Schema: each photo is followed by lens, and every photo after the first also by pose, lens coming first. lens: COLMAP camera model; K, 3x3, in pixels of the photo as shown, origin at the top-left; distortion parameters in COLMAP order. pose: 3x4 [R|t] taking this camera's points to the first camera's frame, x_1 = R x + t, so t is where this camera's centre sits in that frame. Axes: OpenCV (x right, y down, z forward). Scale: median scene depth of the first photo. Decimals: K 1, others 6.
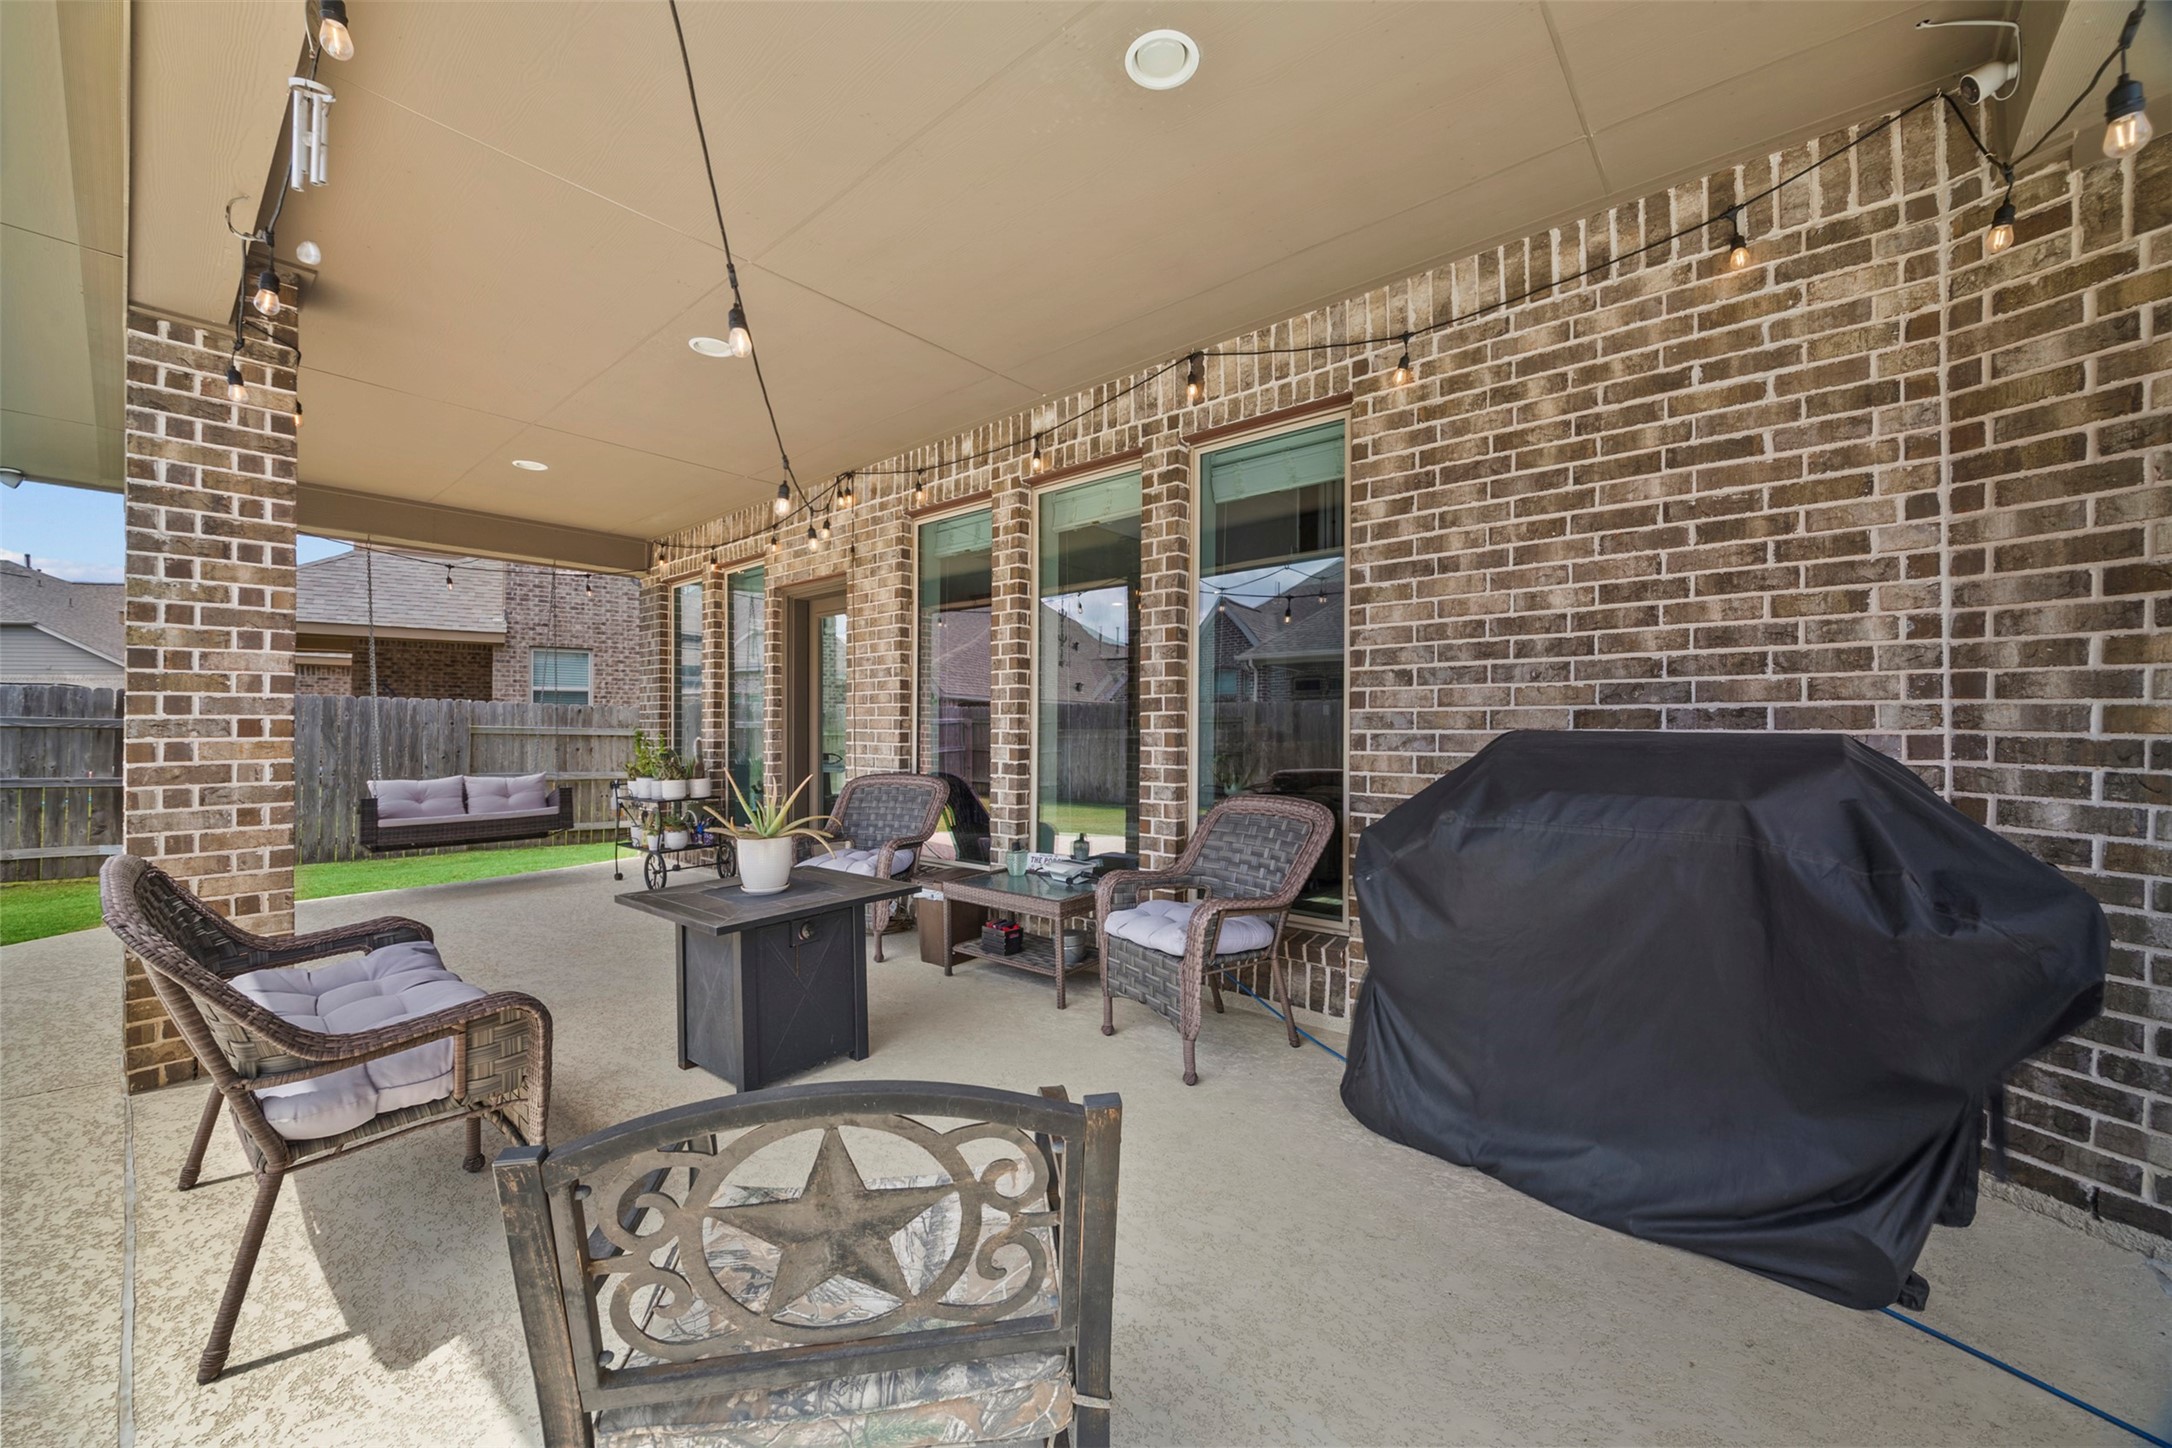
lens RADIAL K [[823.3, 0, 1094.2], [0, 823.3, 729.8], [0, 0, 1]] dist [-0.001995, -0.000081]
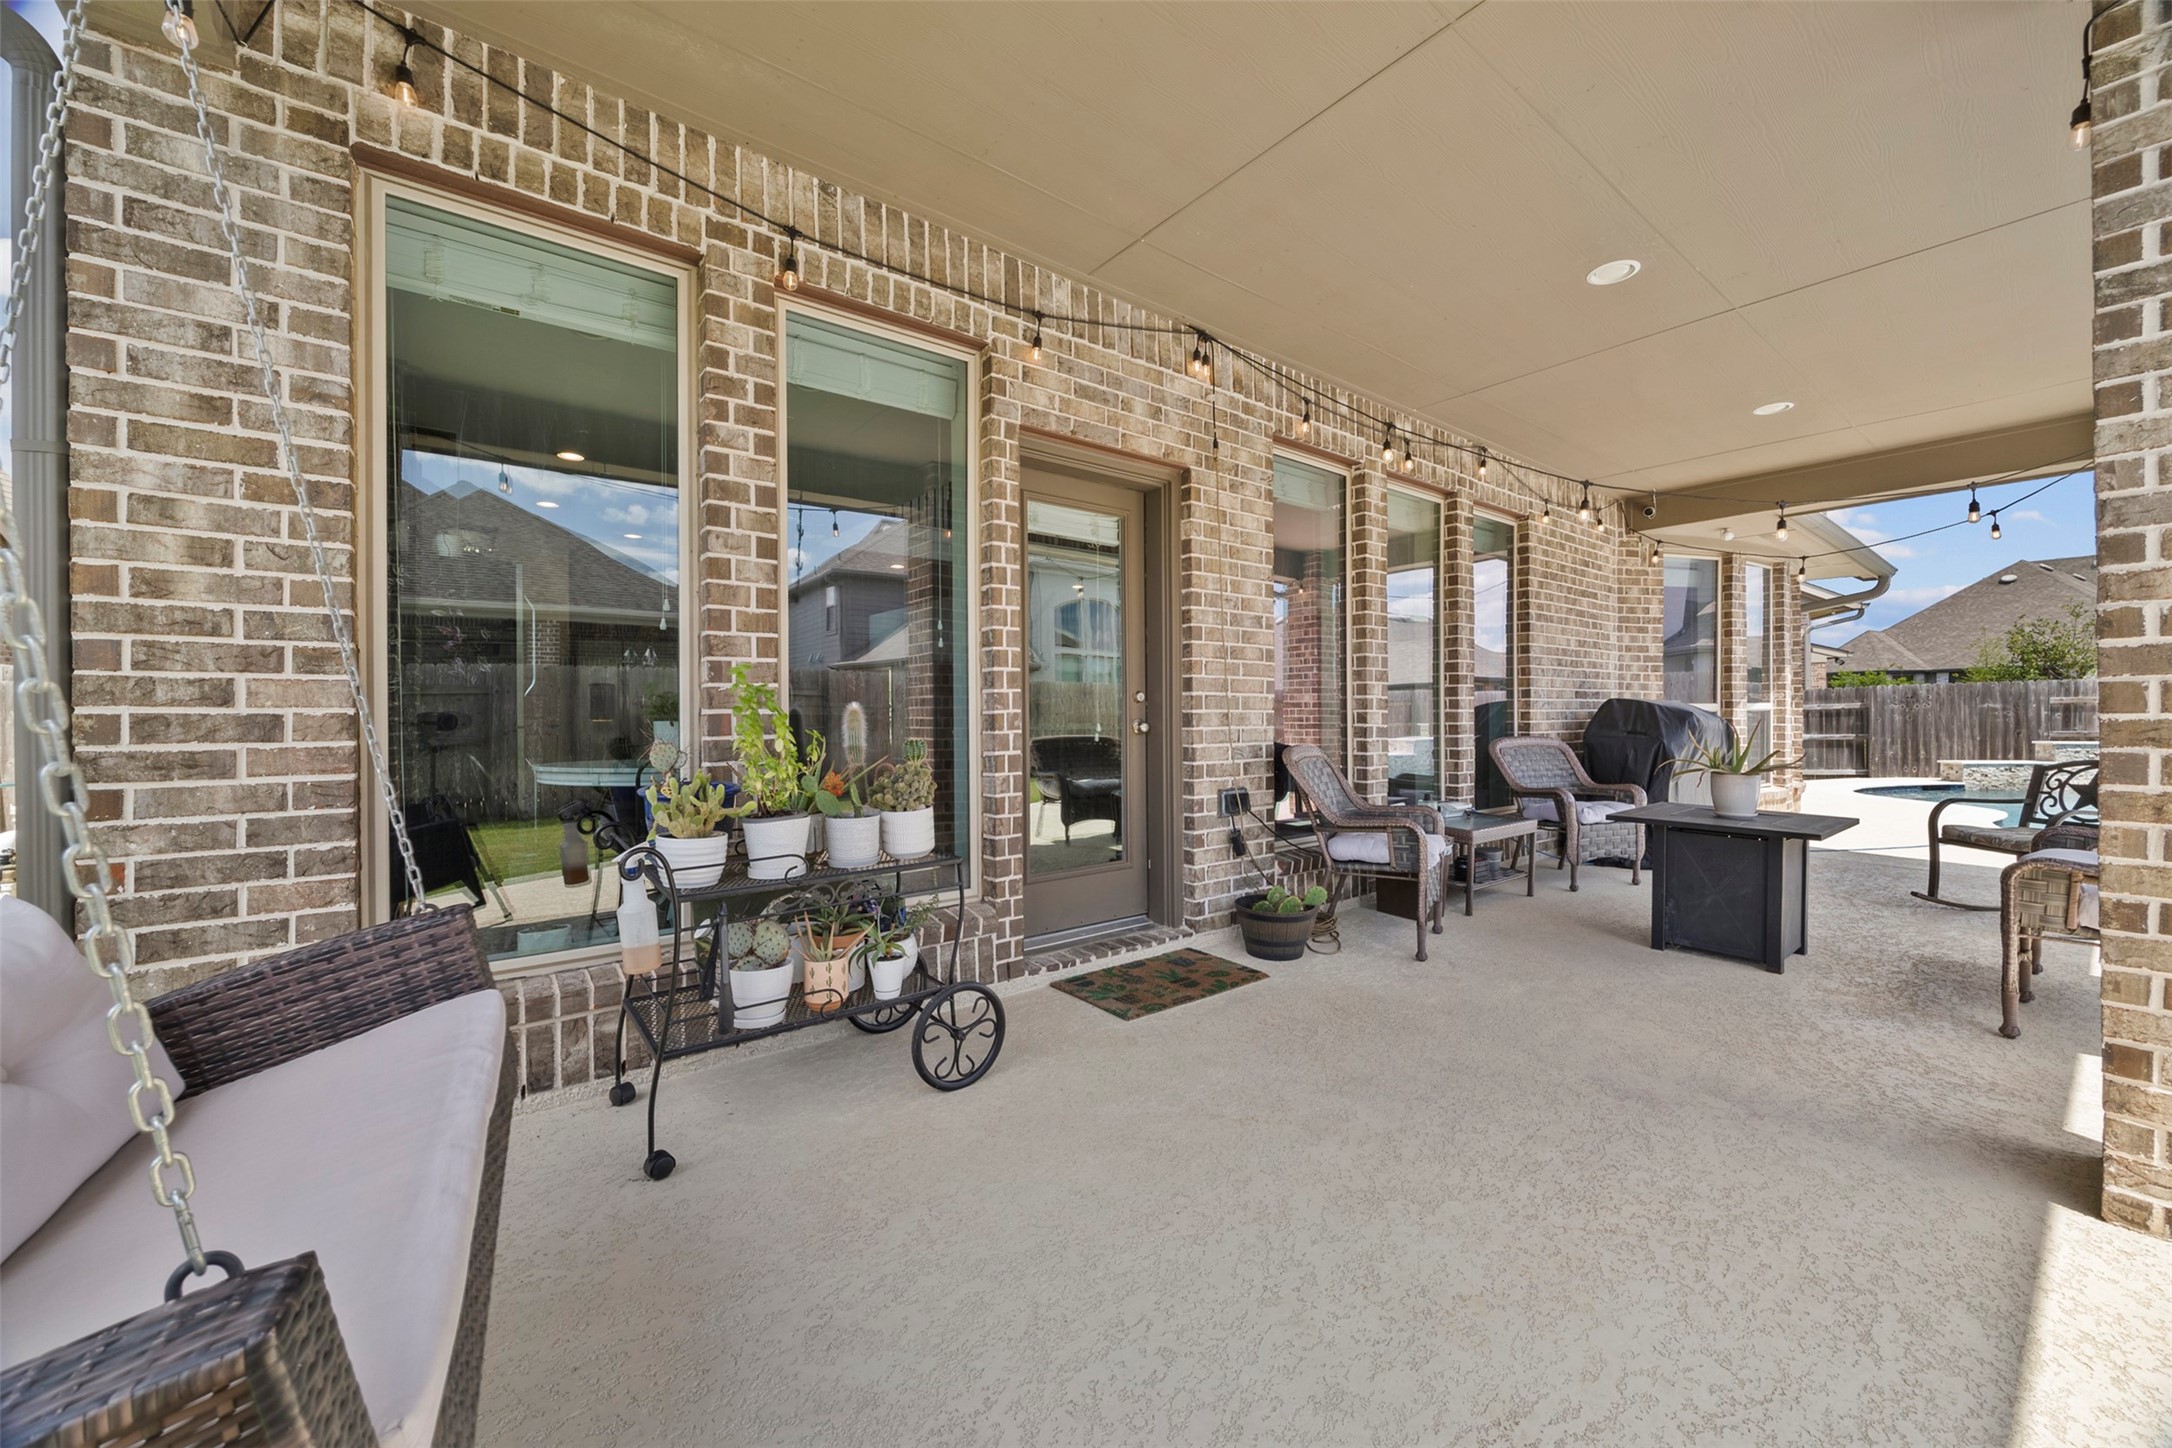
lens RADIAL K [[823.3, 0, 1094.2], [0, 823.3, 729.8], [0, 0, 1]] dist [-0.001995, -0.000081]
pose [[0.199676, -0.020379, 0.979650, -1.050737], [0.006636, 0.999789, 0.019446, 0.018554], [-0.979840, 0.002618, 0.199769, 0.976504]]
